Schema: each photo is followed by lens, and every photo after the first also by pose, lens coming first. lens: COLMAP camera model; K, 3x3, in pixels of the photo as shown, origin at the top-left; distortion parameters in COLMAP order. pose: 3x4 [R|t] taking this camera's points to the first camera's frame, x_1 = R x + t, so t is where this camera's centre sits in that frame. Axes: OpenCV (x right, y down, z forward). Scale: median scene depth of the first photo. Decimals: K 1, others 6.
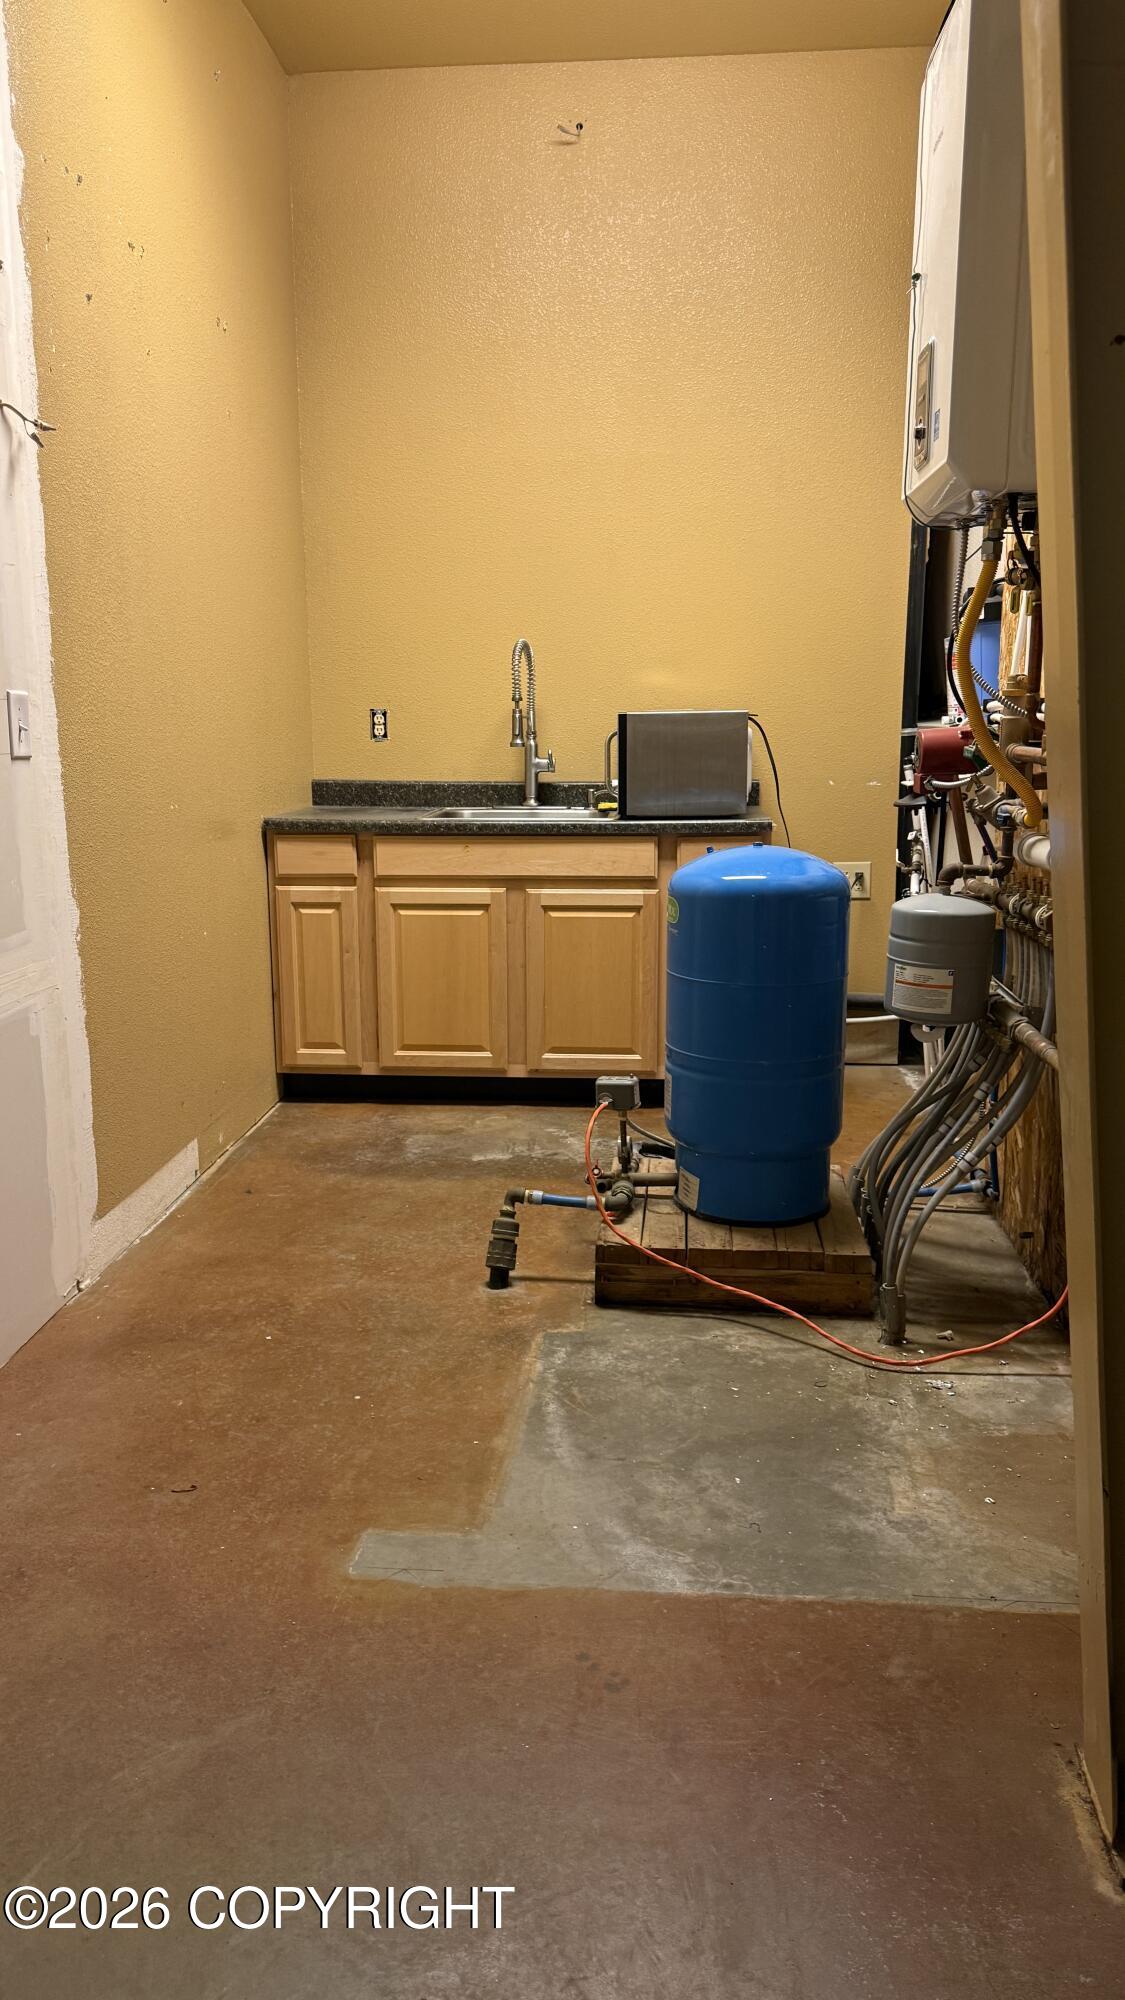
lens RADIAL K [[1406.0, 0, 562.1], [0, 1406.0, 986.9], [0, 0, 1]] dist [0.111443, -0.228781]
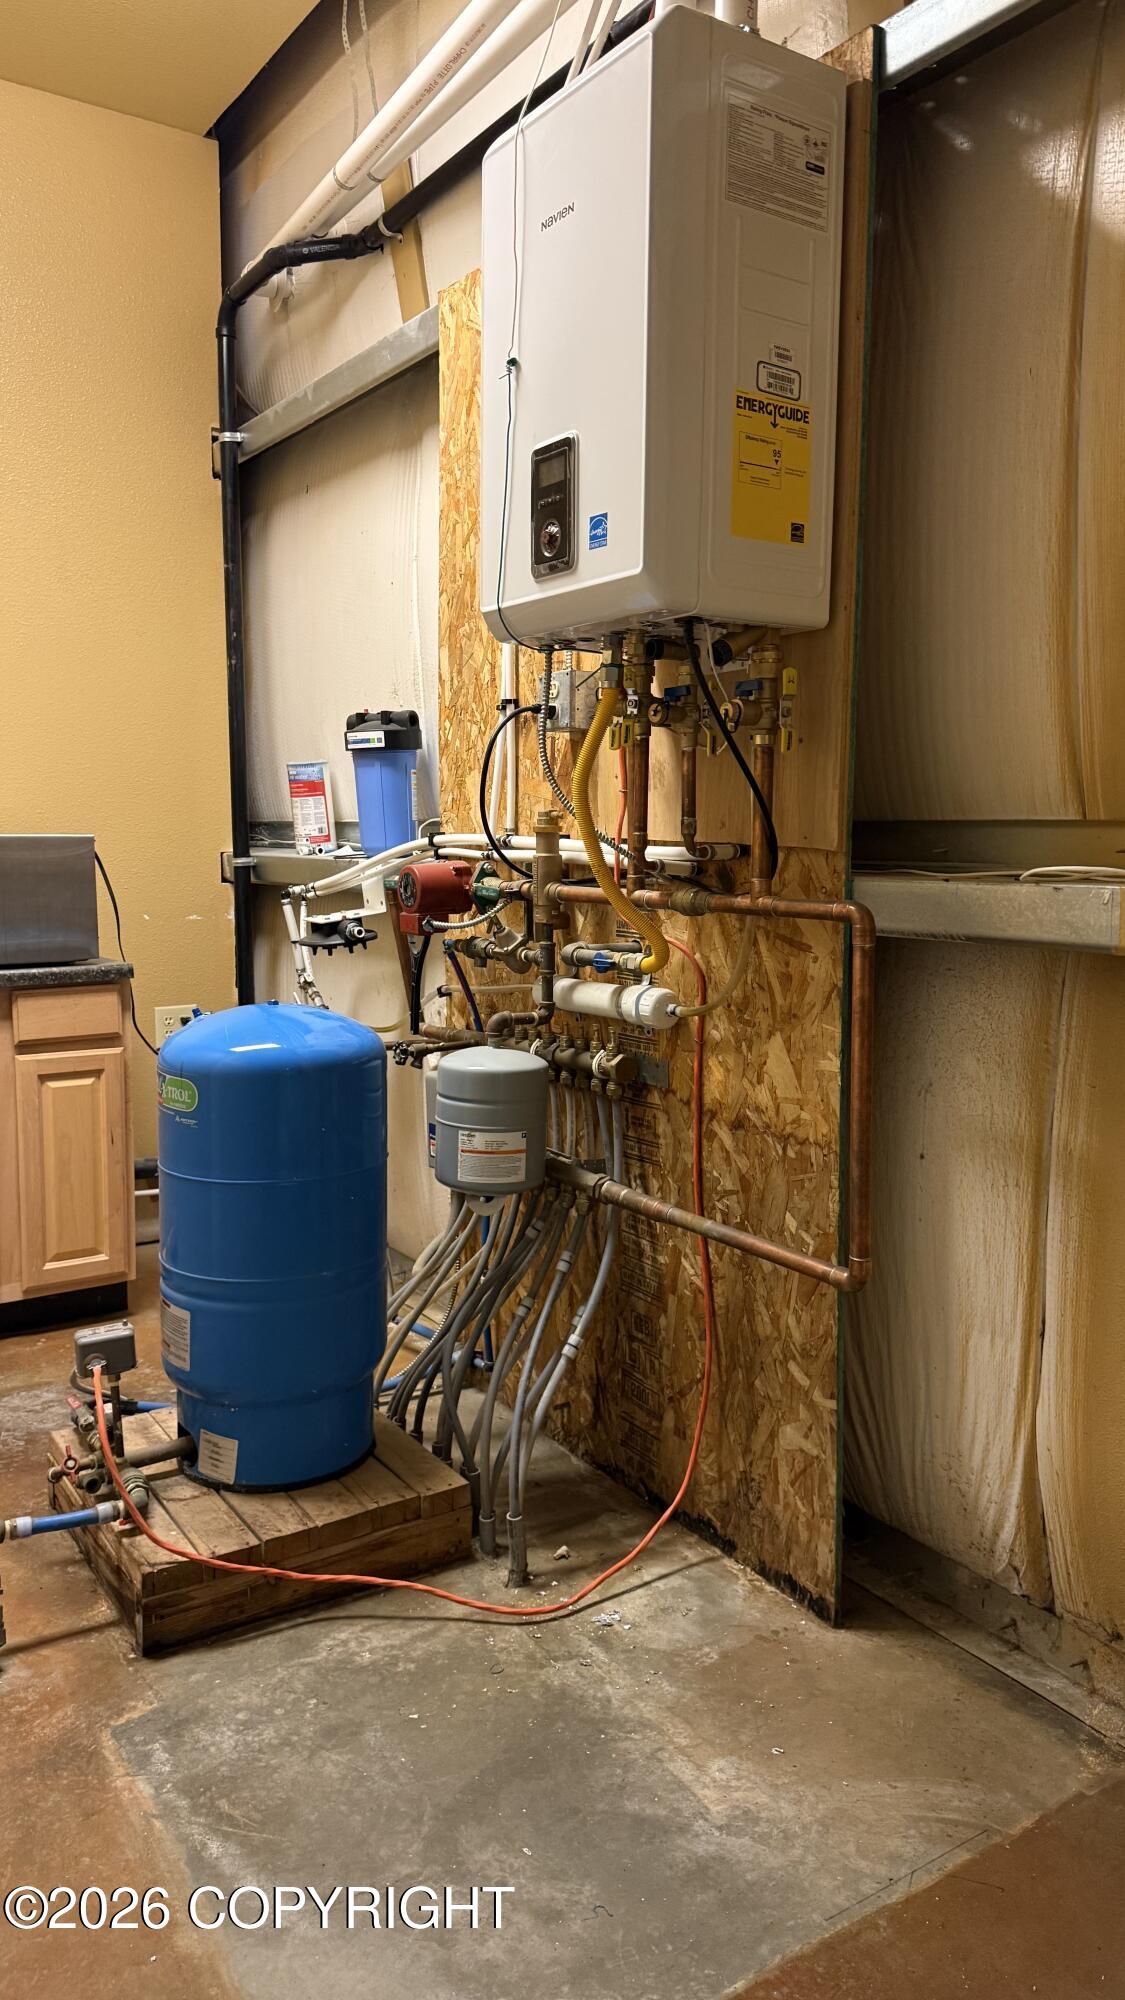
lens RADIAL K [[1440.2, 0, 528.6], [0, 1440.2, 959.8], [0, 0, 1]] dist [0.005941, -0.001208]
pose [[0.790372, -0.054965, 0.610156, -0.261902], [0.112847, 0.991987, -0.056815, -0.066175], [-0.602144, 0.113760, 0.790242, 0.276524]]
